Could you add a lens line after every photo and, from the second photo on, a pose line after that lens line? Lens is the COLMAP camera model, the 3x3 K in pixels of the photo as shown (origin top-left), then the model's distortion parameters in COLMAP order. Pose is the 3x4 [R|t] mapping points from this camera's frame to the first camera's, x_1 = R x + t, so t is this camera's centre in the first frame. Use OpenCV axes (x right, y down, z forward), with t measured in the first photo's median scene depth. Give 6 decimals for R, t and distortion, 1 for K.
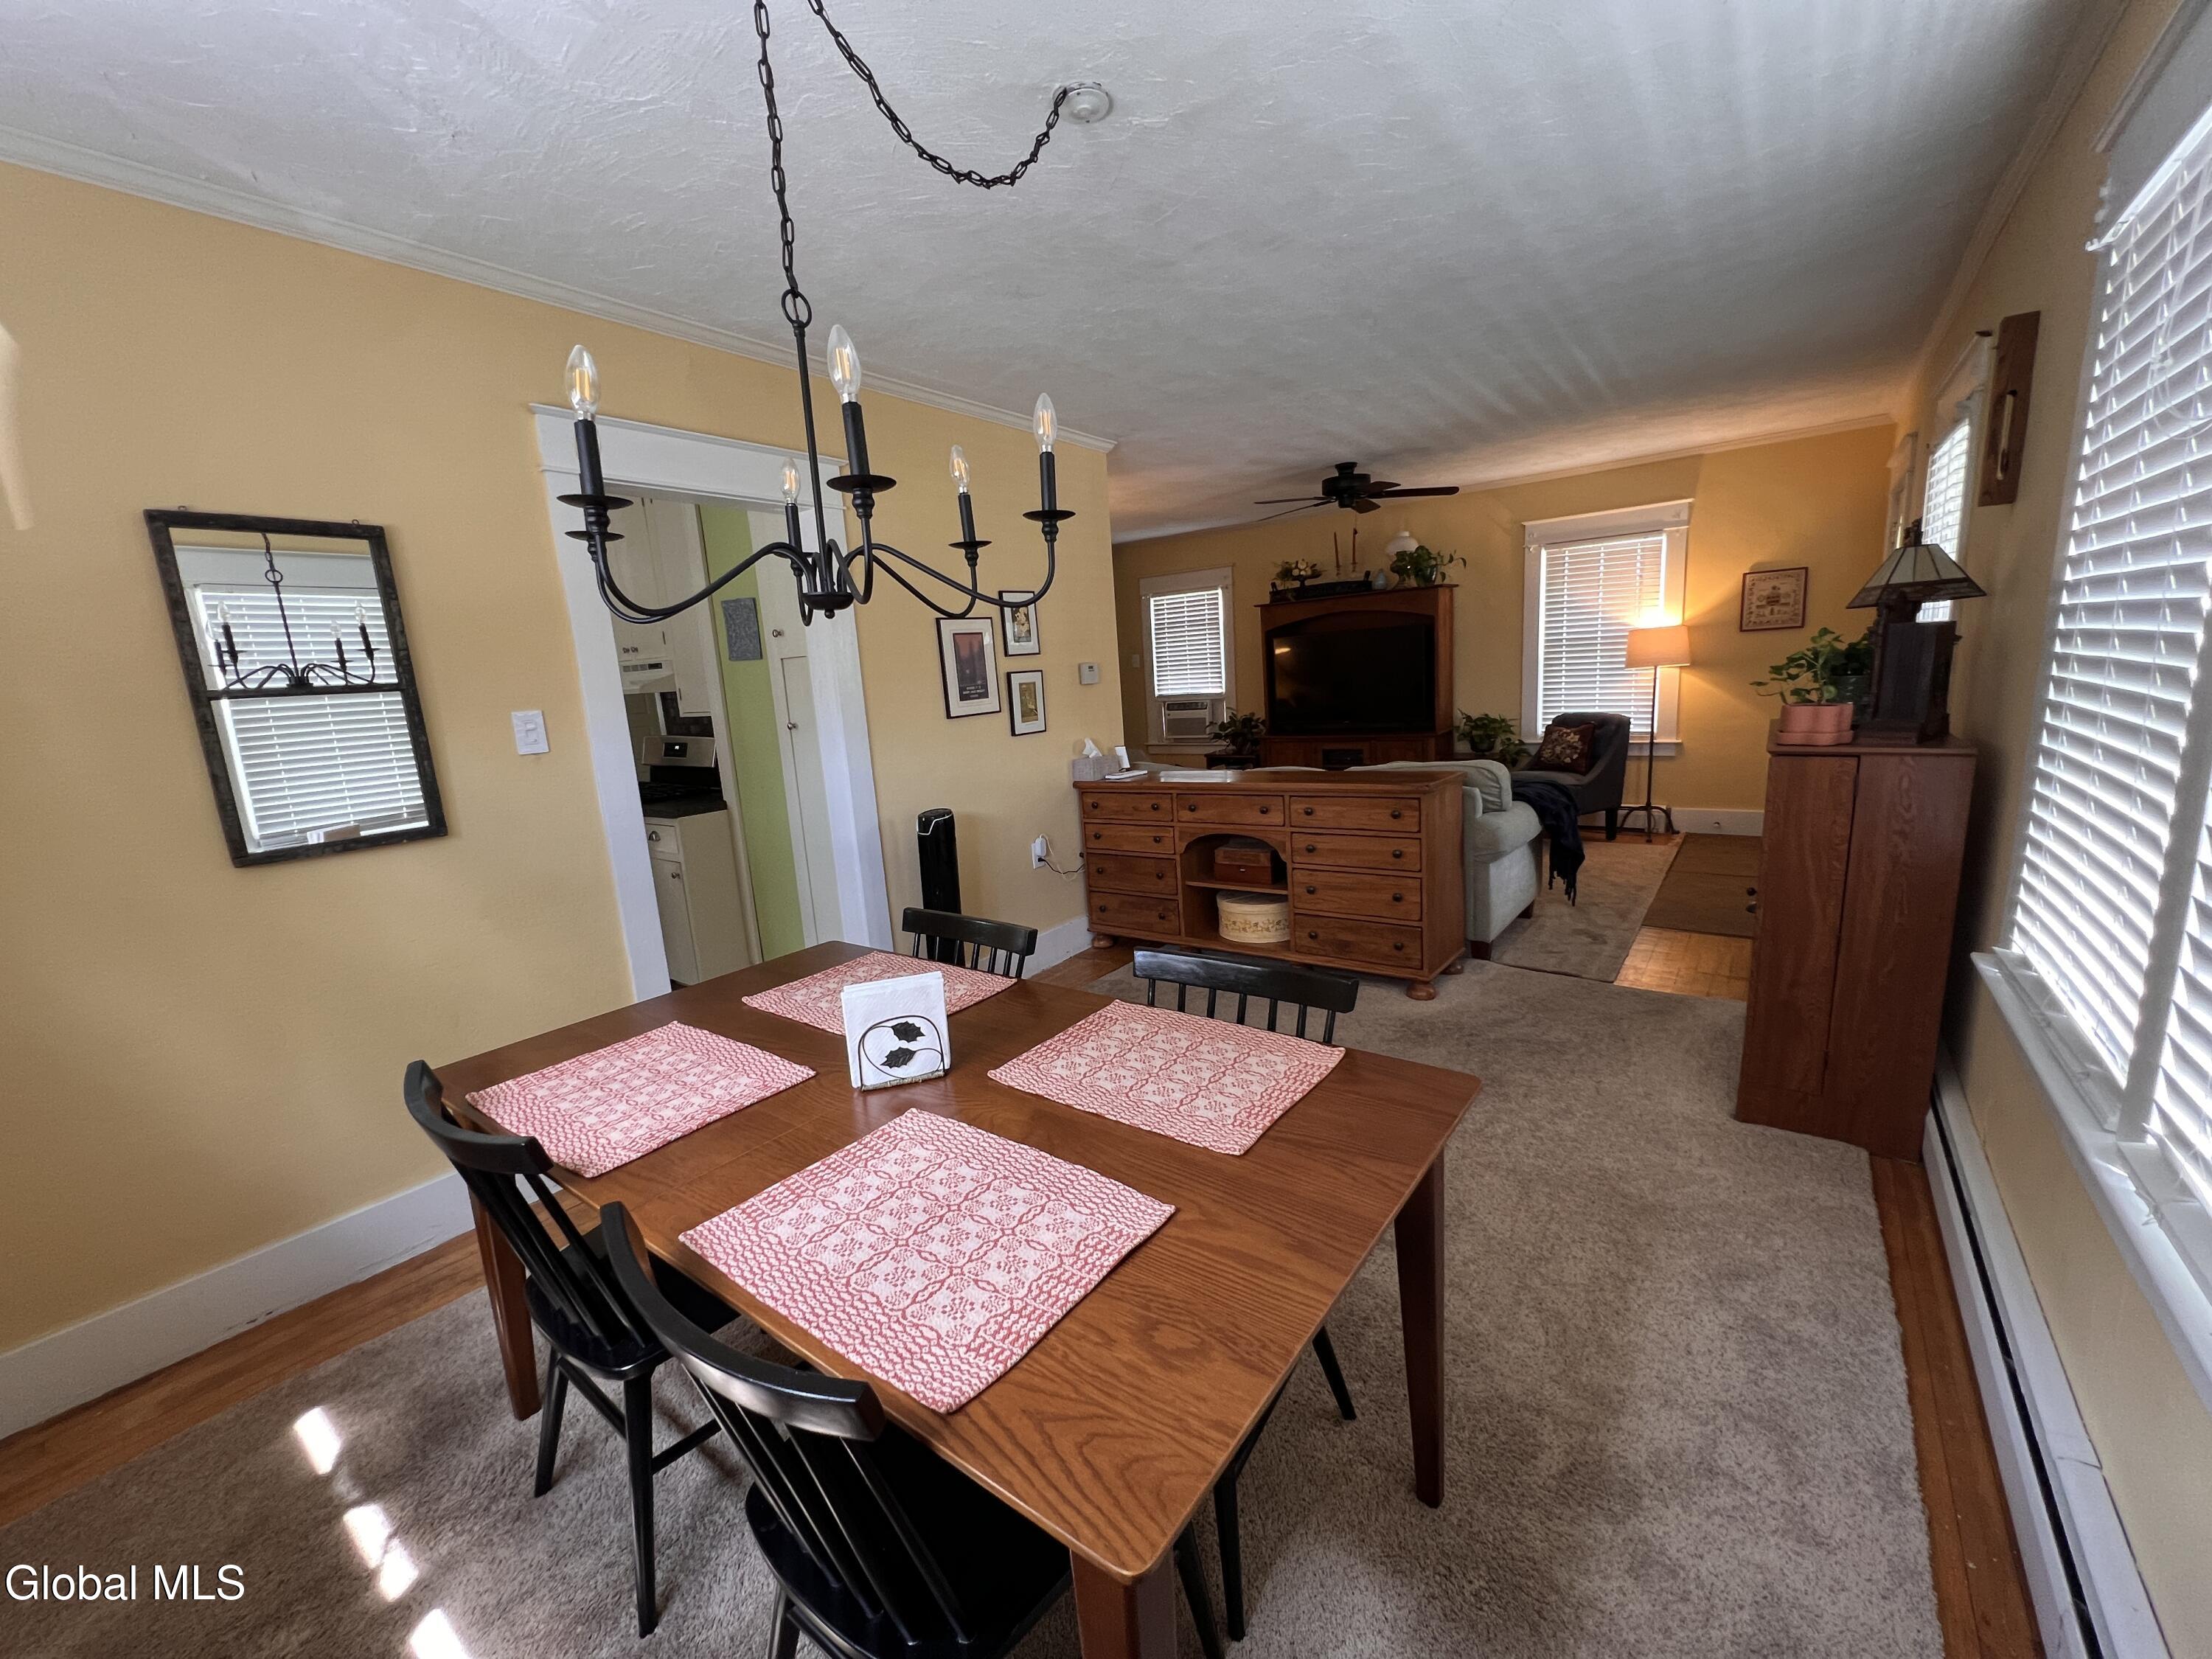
lens RADIAL K [[888.0, 0, 1101.1], [0, 888.0, 821.5], [0, 0, 1]] dist [0.003121, -0.000112]
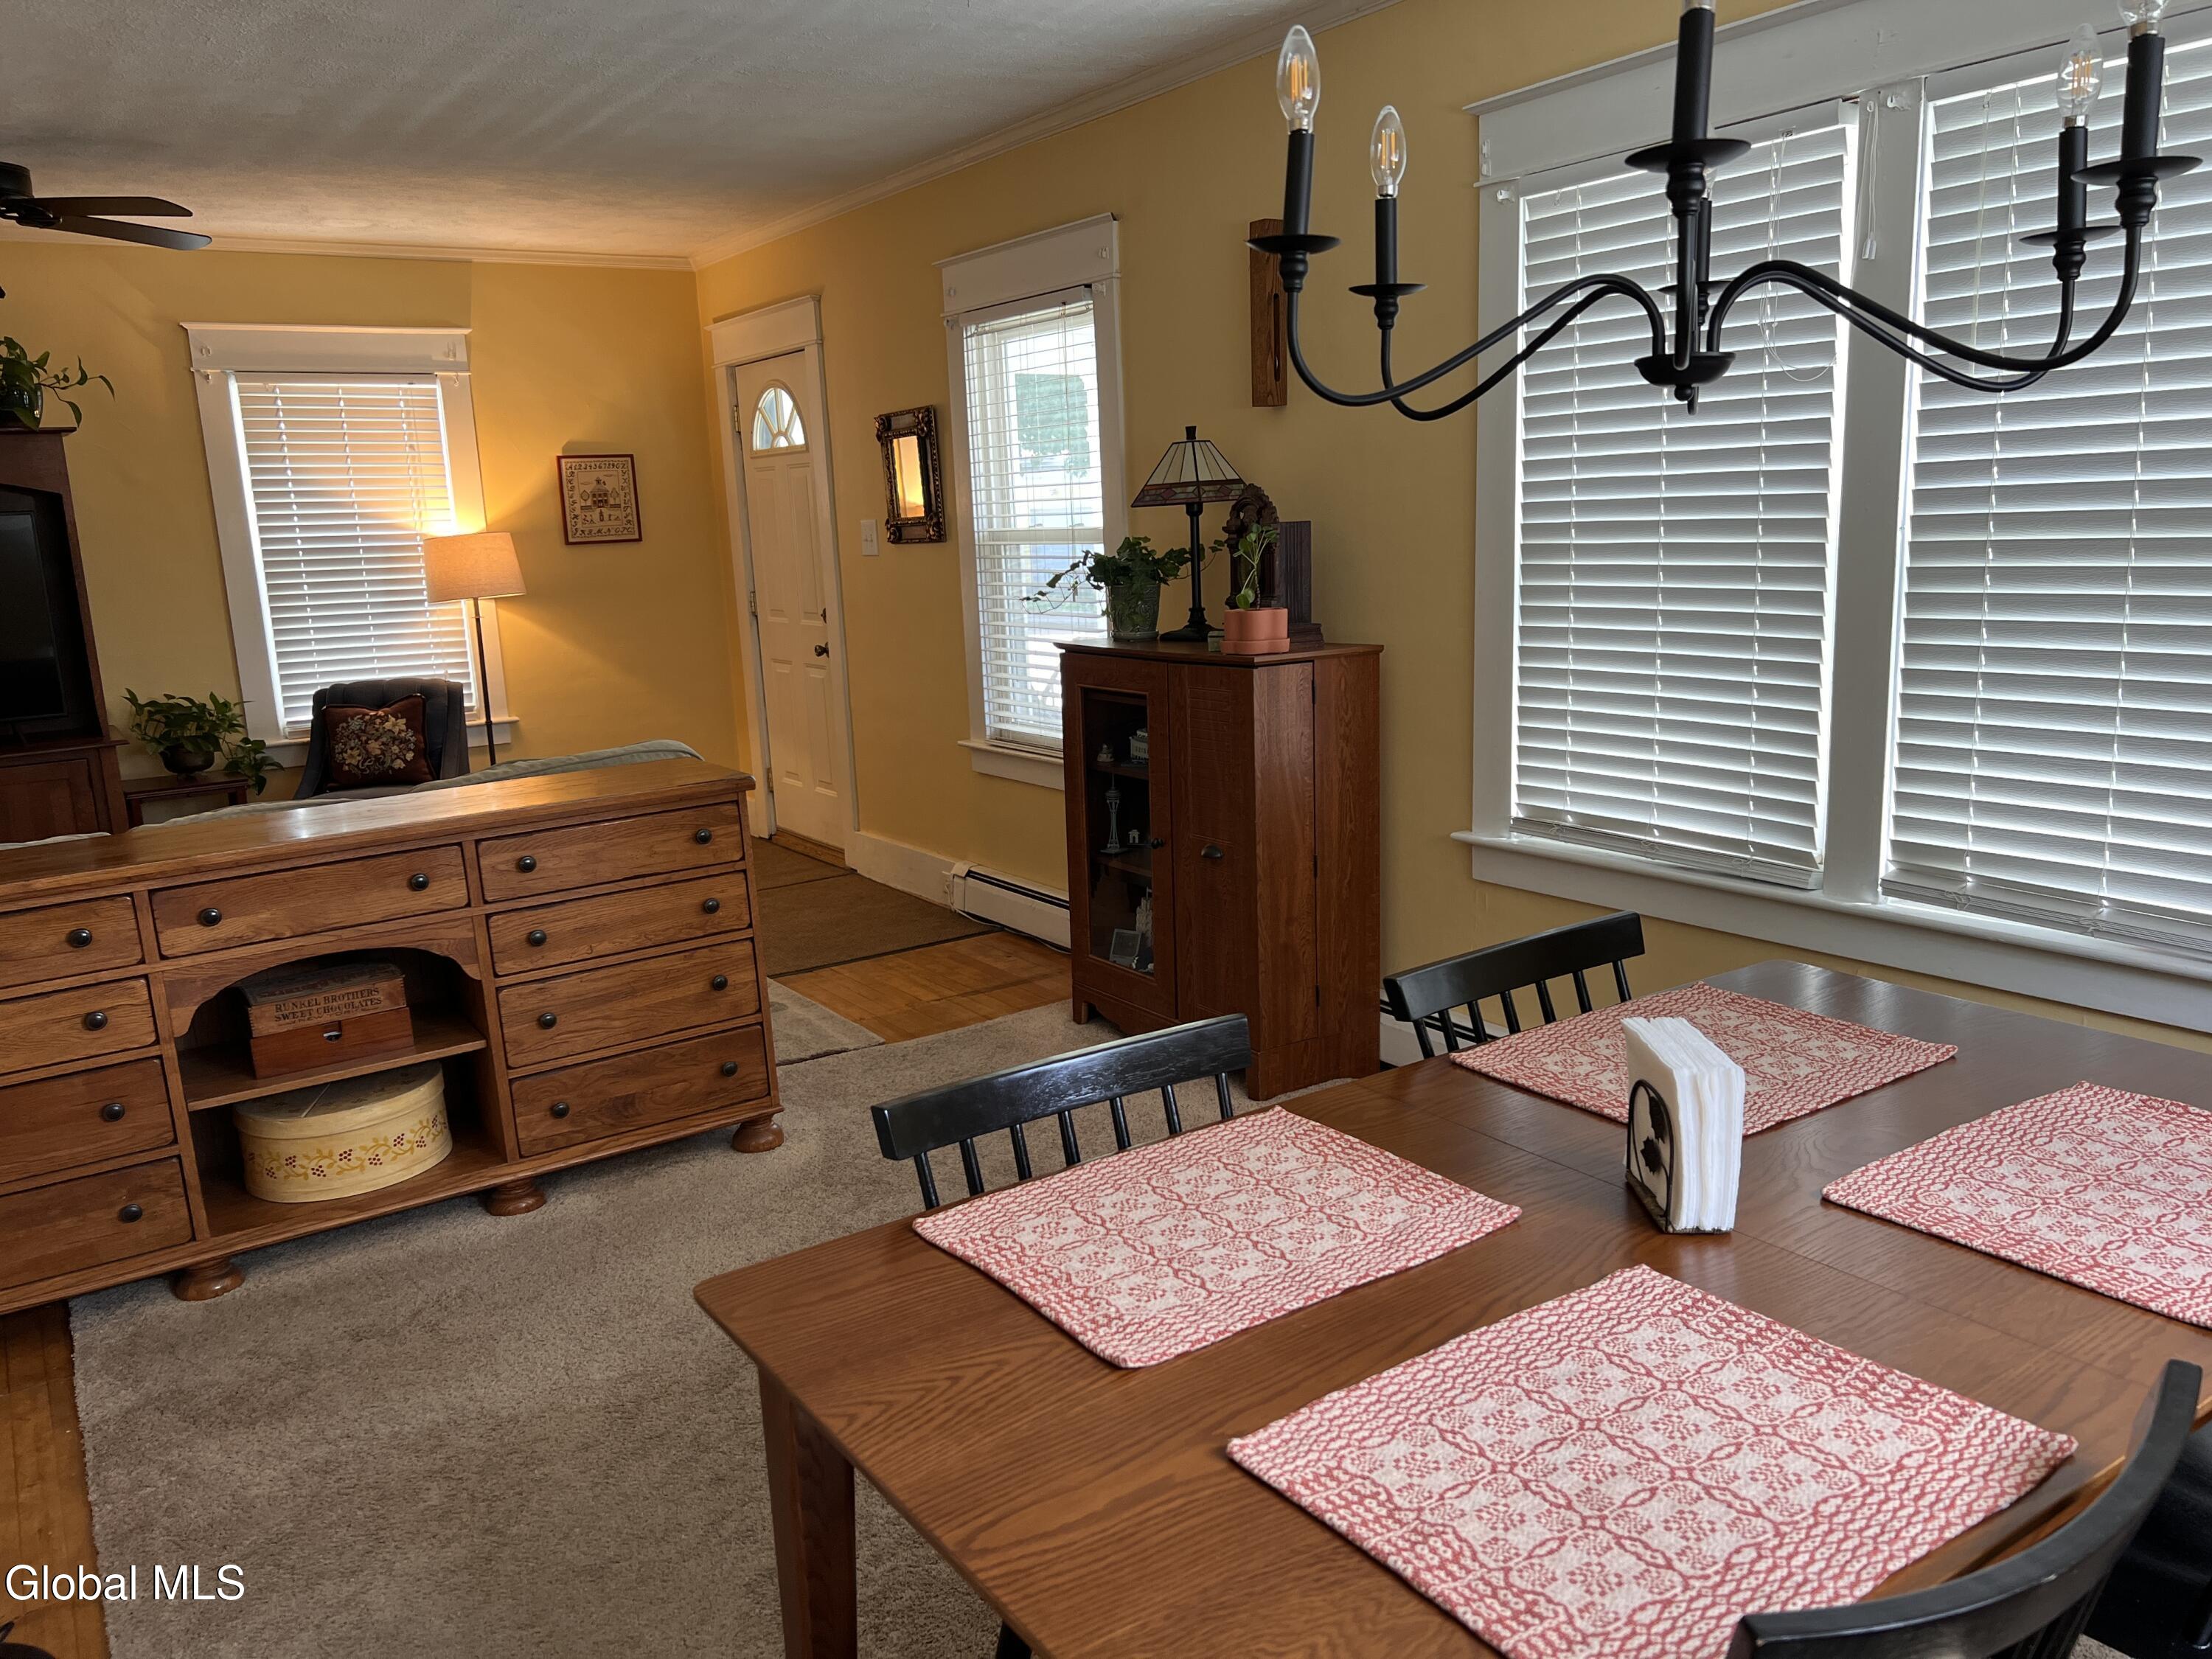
lens RADIAL K [[1667.5, 0, 1105.1], [0, 1667.5, 843.5], [0, 0, 1]] dist [0.060406, -0.068770]
pose [[0.328795, -0.136532, 0.934480, -0.514722], [0.182525, 0.980025, 0.078965, -0.036421], [-0.926595, 0.144602, 0.347148, 0.360703]]
